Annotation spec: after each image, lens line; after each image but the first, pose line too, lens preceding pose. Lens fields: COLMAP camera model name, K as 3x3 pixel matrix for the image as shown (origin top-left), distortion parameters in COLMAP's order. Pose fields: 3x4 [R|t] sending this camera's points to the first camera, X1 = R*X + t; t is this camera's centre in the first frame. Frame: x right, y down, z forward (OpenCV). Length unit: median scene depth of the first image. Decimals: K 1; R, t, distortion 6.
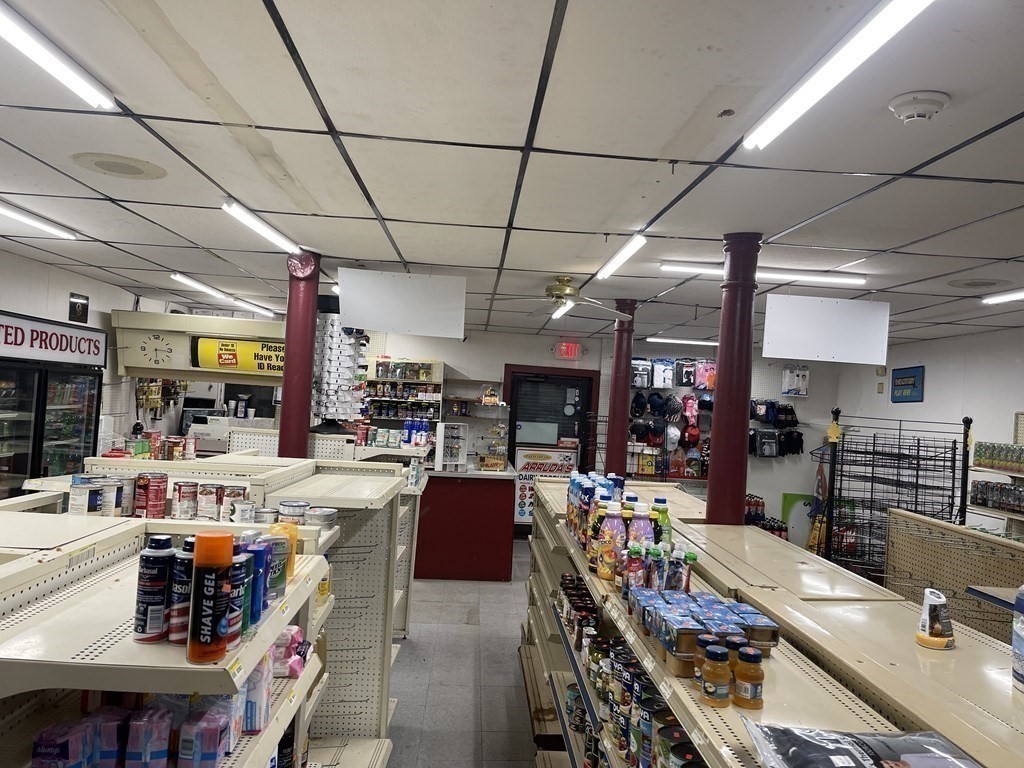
lens RADIAL K [[771.9, 0, 519.9], [0, 771.9, 383.0], [0, 0, 1]] dist [0.005482, -0.007324]
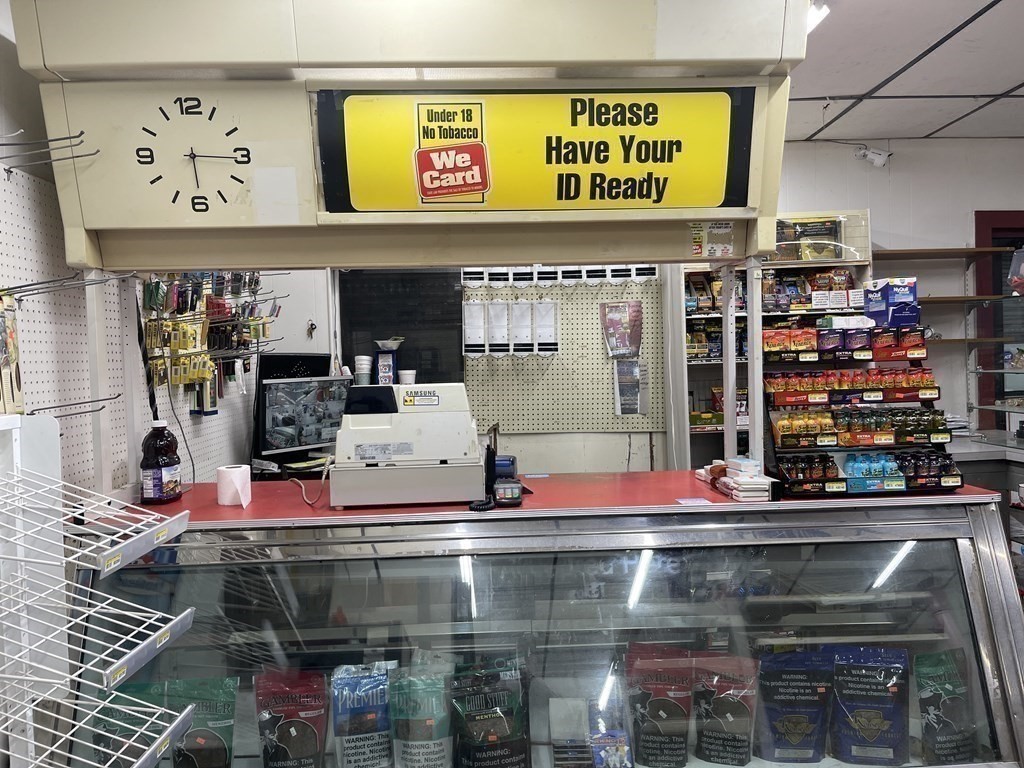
lens RADIAL K [[771.9, 0, 505.4], [0, 771.9, 384.3], [0, 0, 1]] dist [0.005482, -0.007324]
pose [[0.995210, -0.093453, -0.028709, -0.298005], [0.094671, 0.994514, 0.044497, 0.028795], [0.024393, -0.047002, 0.998597, 0.600142]]
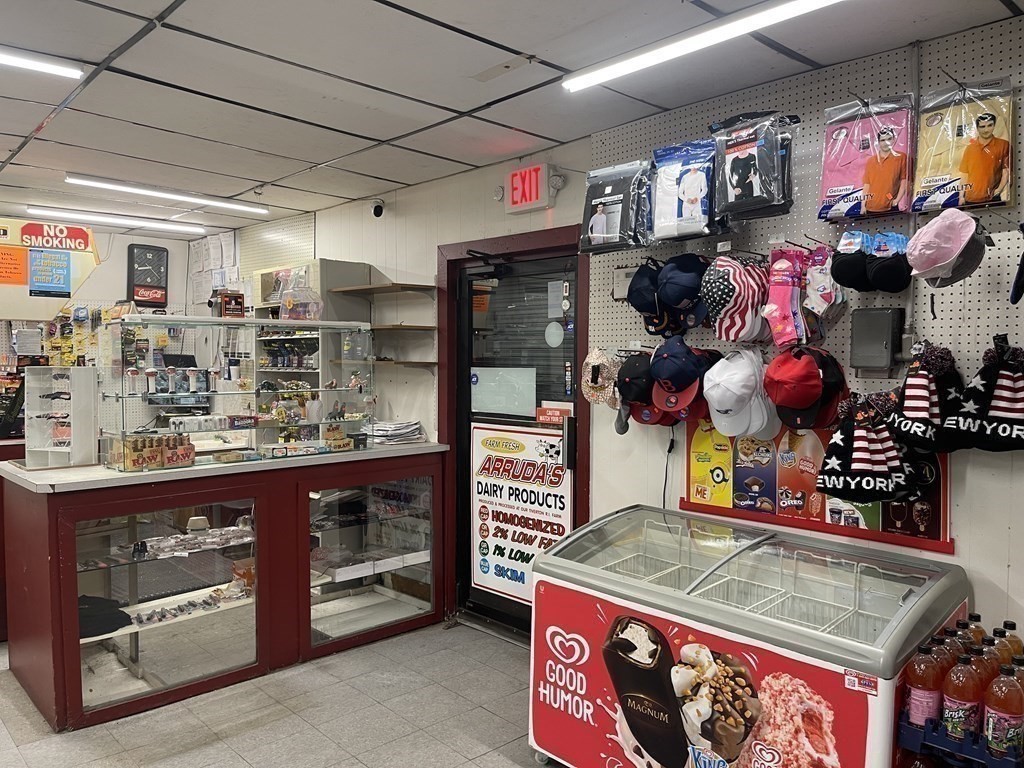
lens RADIAL K [[771.9, 0, 510.8], [0, 771.9, 382.9], [0, 0, 1]] dist [0.005482, -0.007324]
pose [[0.638209, -0.032737, -0.769167, 0.396677], [0.044387, 0.998998, -0.005690, 0.067881], [0.768582, -0.030510, 0.639023, 0.779271]]
